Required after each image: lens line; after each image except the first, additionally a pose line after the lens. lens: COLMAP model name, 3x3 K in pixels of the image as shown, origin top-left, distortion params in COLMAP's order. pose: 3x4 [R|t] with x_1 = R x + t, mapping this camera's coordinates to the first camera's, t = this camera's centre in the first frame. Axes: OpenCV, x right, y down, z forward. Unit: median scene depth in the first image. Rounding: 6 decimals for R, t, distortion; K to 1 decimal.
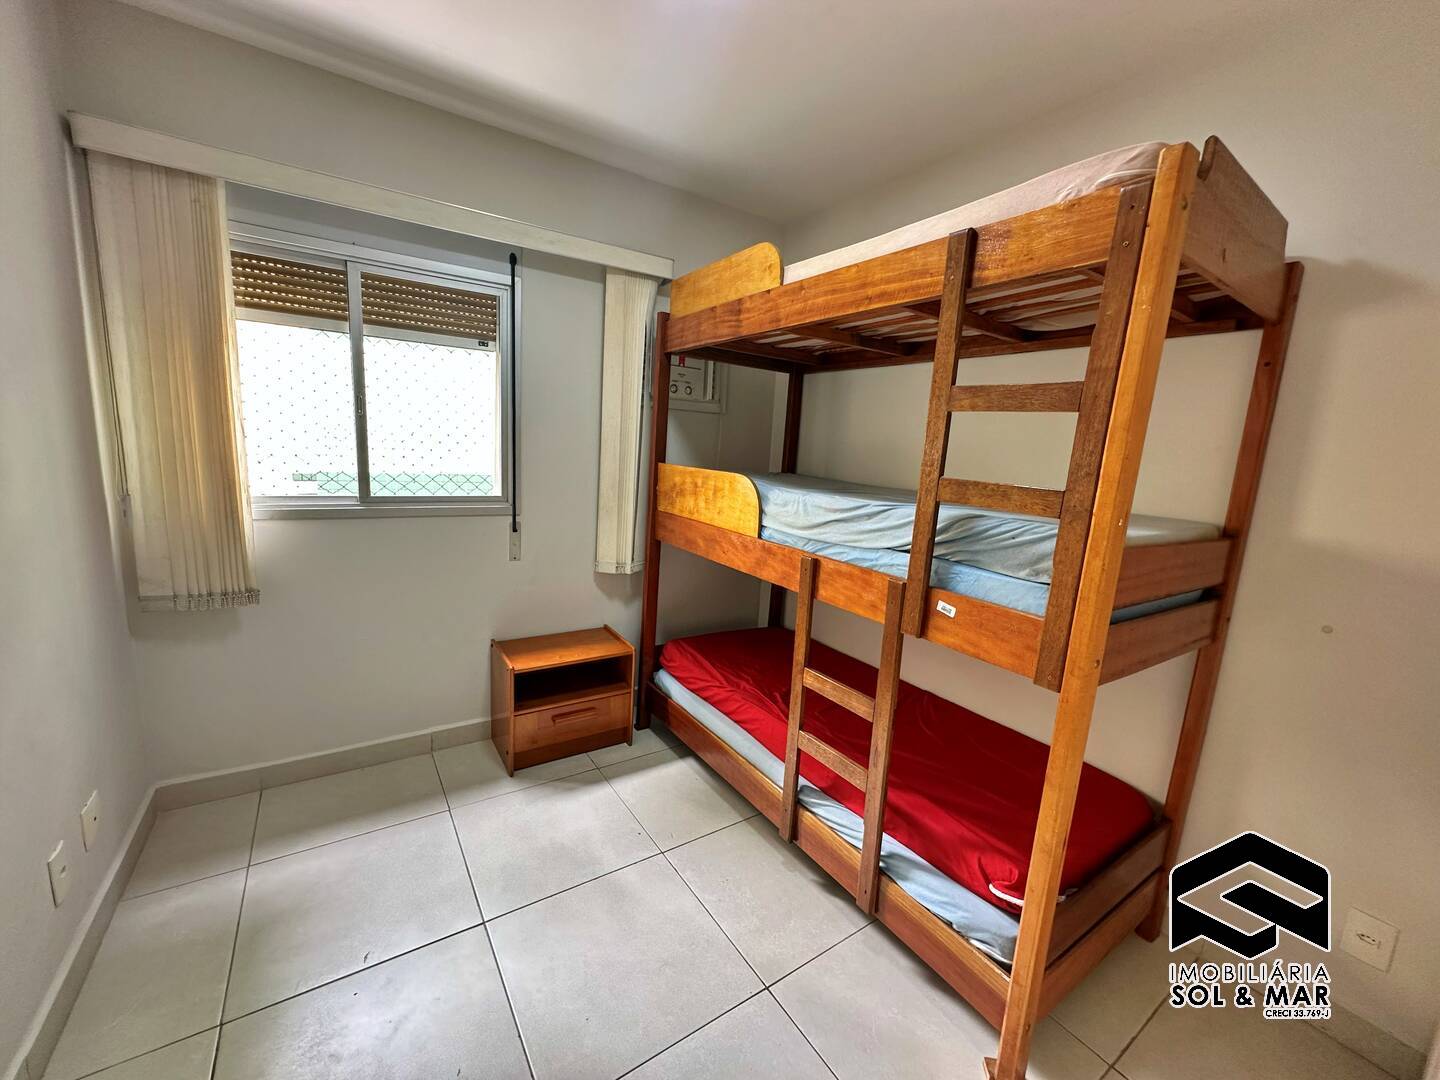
lens RADIAL K [[574.5, 0, 720.0], [0, 574.5, 540.0], [0, 0, 1]] dist [-0.003272, 0.001000]
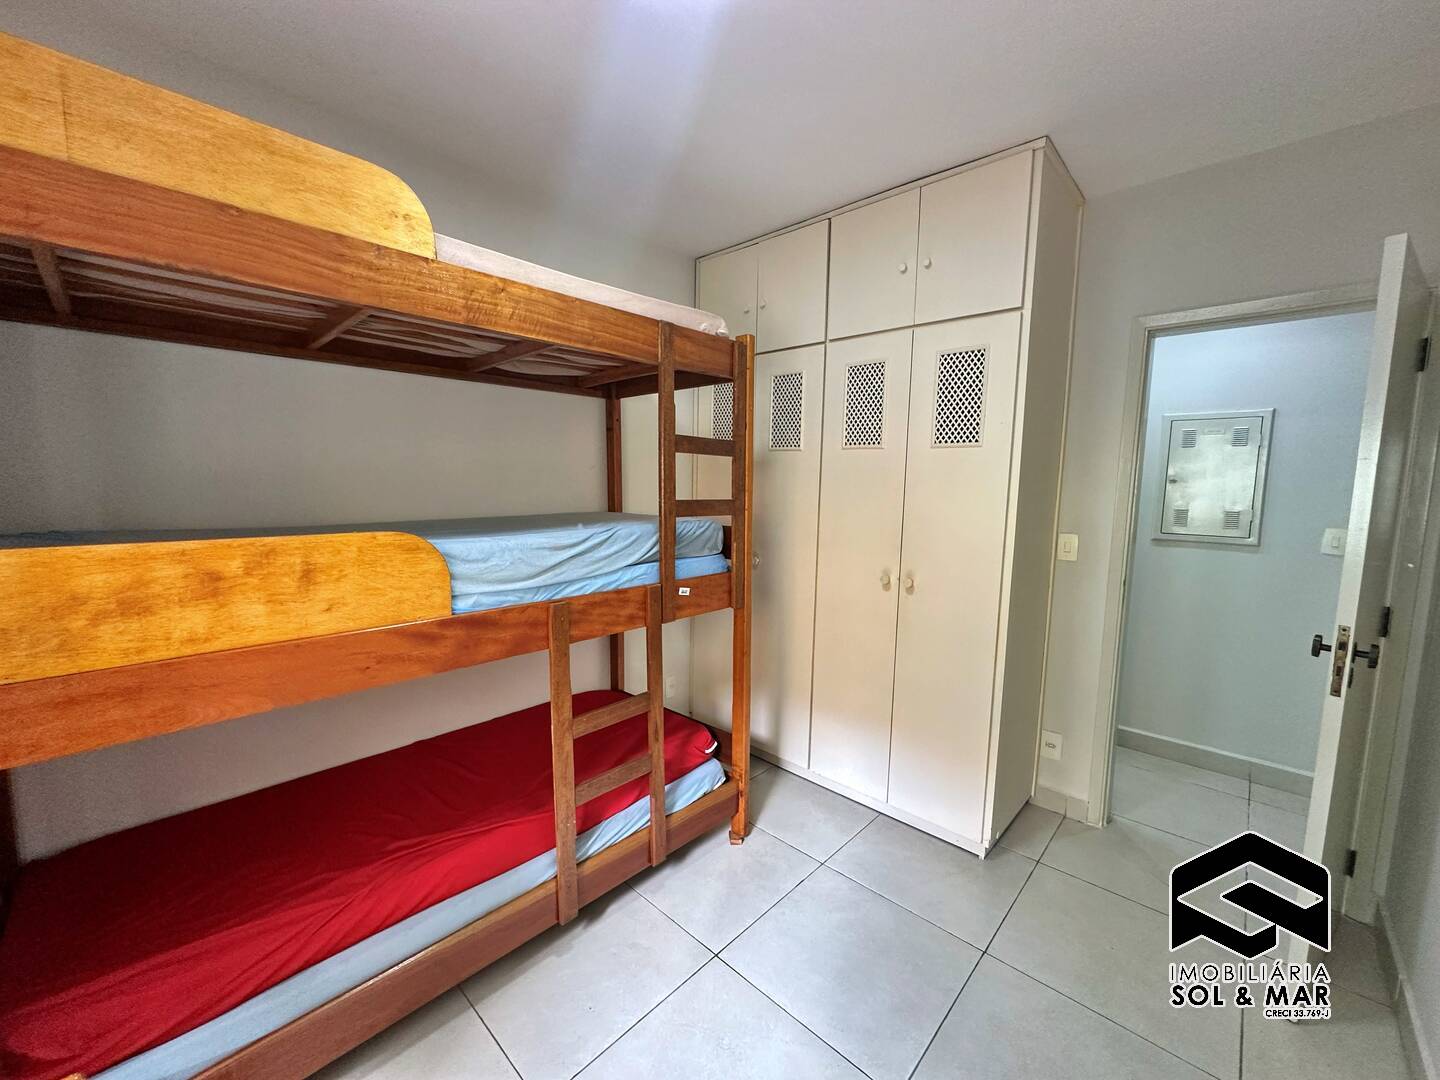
lens RADIAL K [[574.5, 0, 720.0], [0, 574.5, 540.0], [0, 0, 1]] dist [-0.003272, 0.001000]
pose [[-0.219492, -0.167582, 0.961114, -0.768210], [0.134156, 0.970594, 0.199873, -0.218658], [-0.966347, 0.172809, -0.190555, 0.931630]]
